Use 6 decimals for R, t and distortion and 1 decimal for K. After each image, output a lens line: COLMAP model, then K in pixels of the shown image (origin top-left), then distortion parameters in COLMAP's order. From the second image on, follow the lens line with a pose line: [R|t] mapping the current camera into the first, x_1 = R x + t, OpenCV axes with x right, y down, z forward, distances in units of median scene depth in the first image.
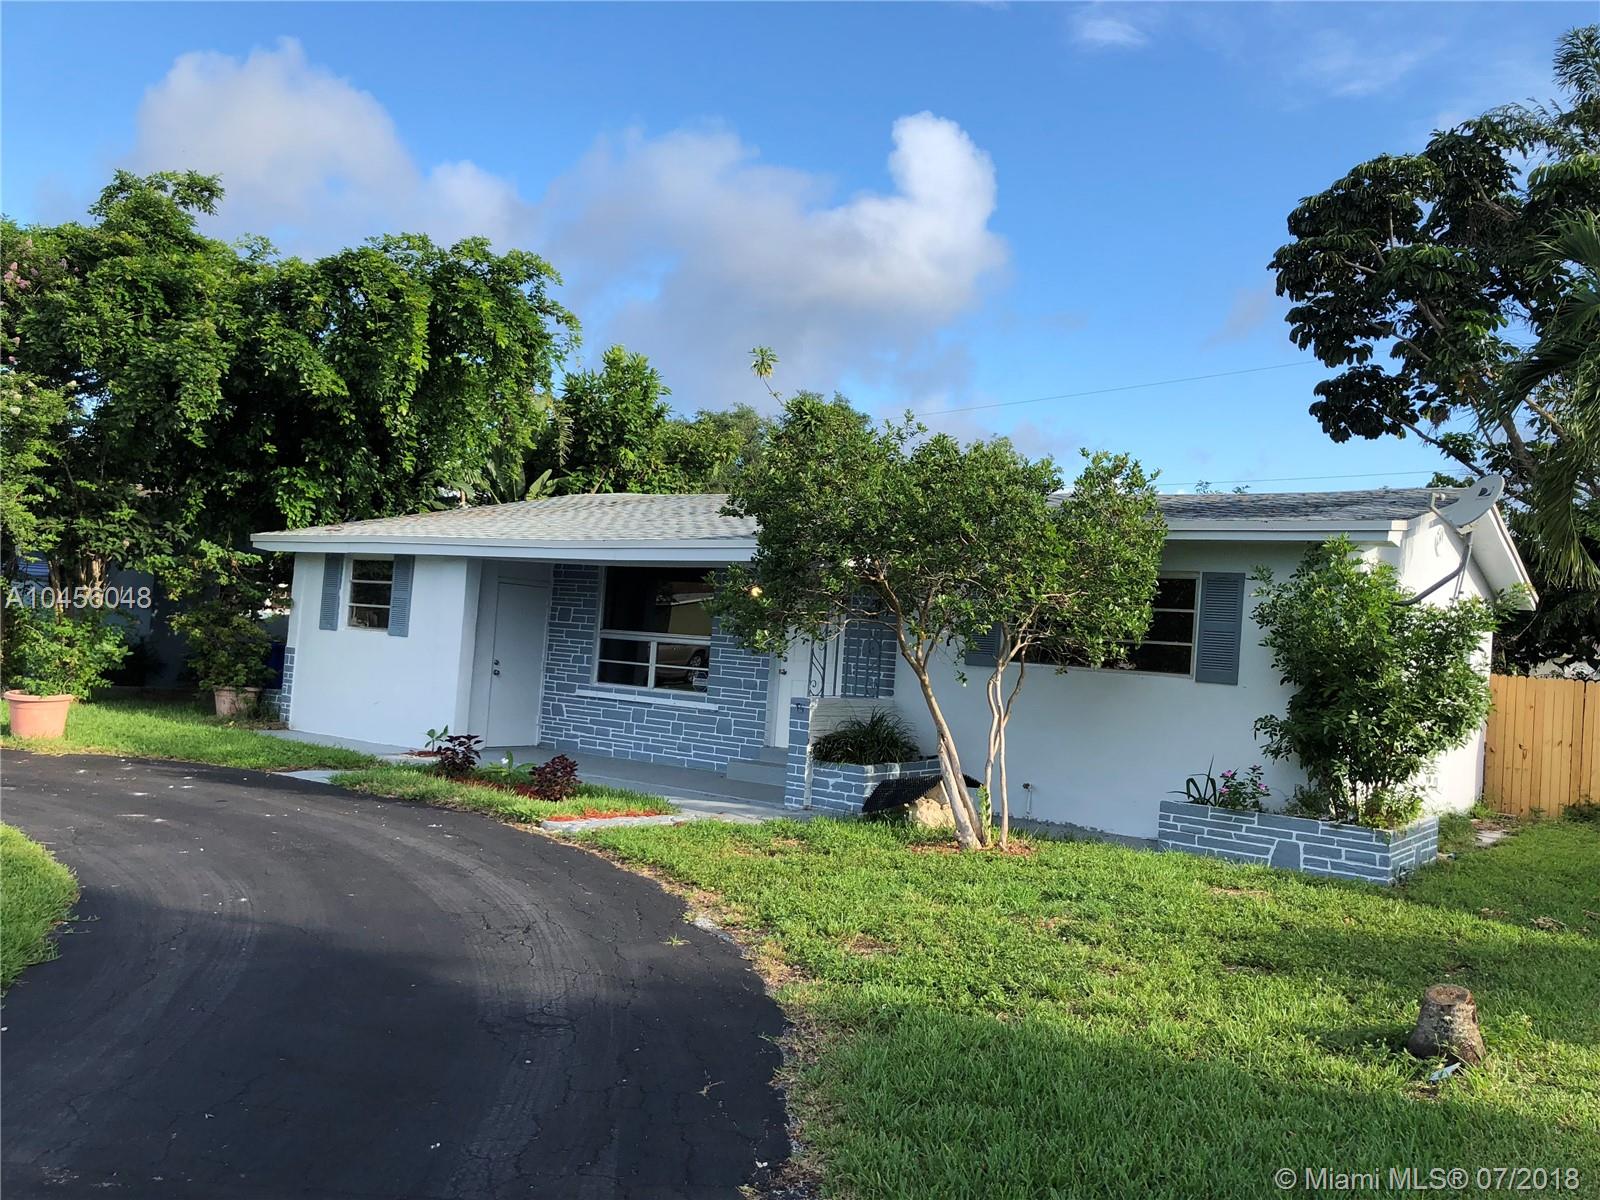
lens RADIAL K [[1320.8, 0, 800.0], [0, 1320.8, 600.0], [0, 0, 1]] dist [0.080013, -0.102716]
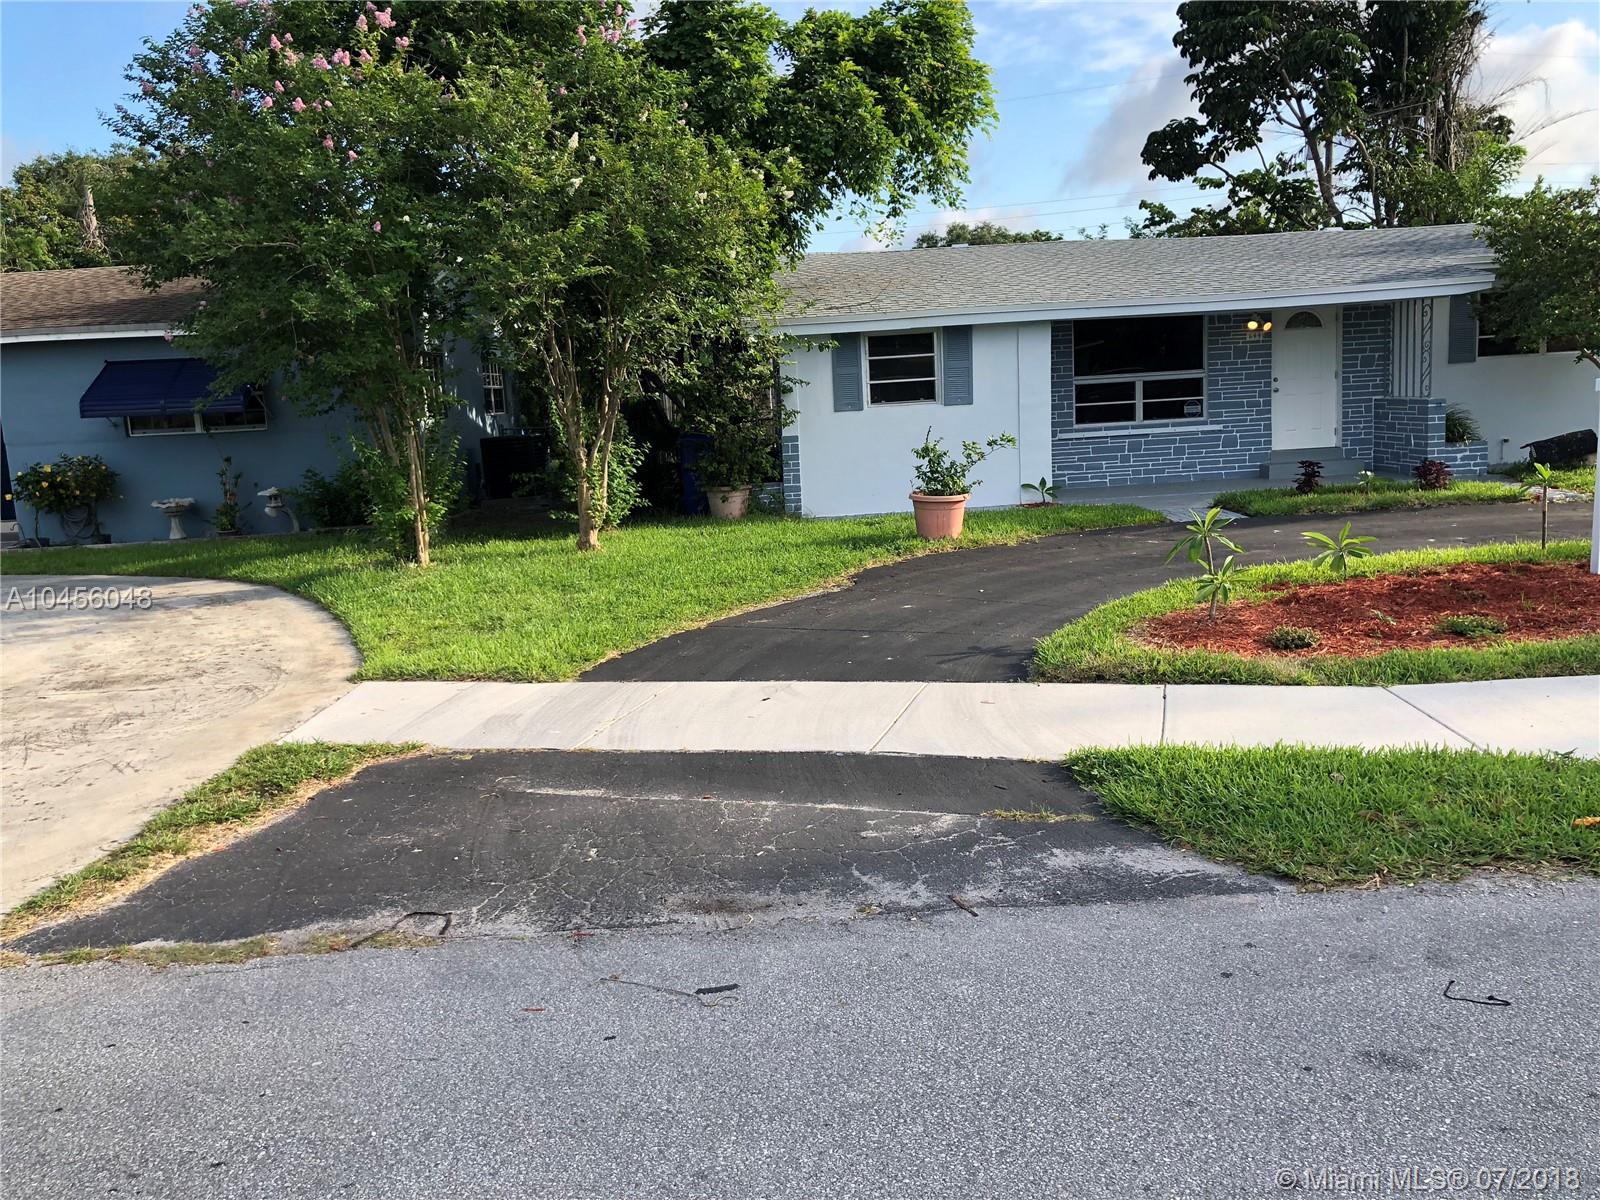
lens RADIAL K [[1336.9, 0, 716.0], [0, 1336.9, 602.9], [0, 0, 1]] dist [-0.041015, -0.005060]
pose [[0.817094, -0.207632, 0.537817, -1.064723], [0.100810, 0.969978, 0.221316, -0.073968], [-0.567622, -0.126619, 0.813494, 0.235996]]
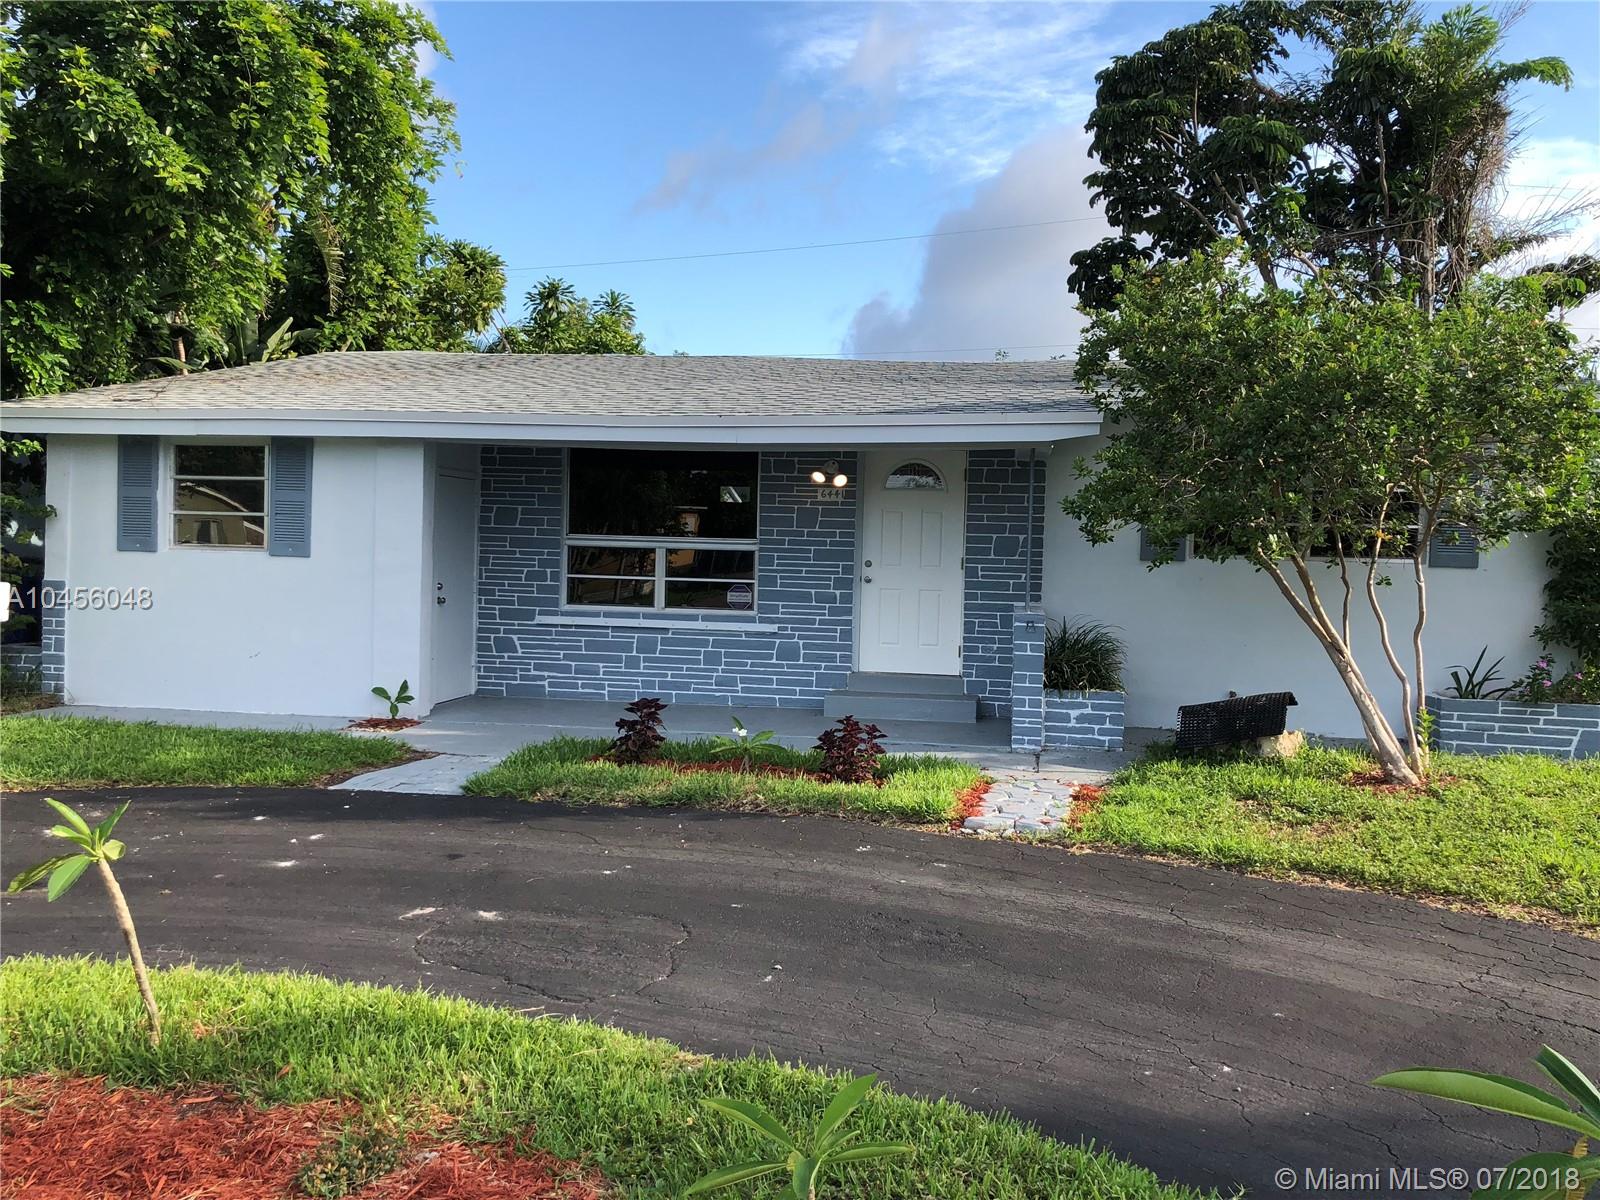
lens RADIAL K [[1298.6, 0, 800.0], [0, 1298.6, 600.0], [0, 0, 1]] dist [0.086348, -0.152112]
pose [[0.894929, -0.066147, 0.441279, -0.369115], [0.022463, 0.994376, 0.103500, -0.014825], [-0.445643, -0.082713, 0.891381, 0.282845]]
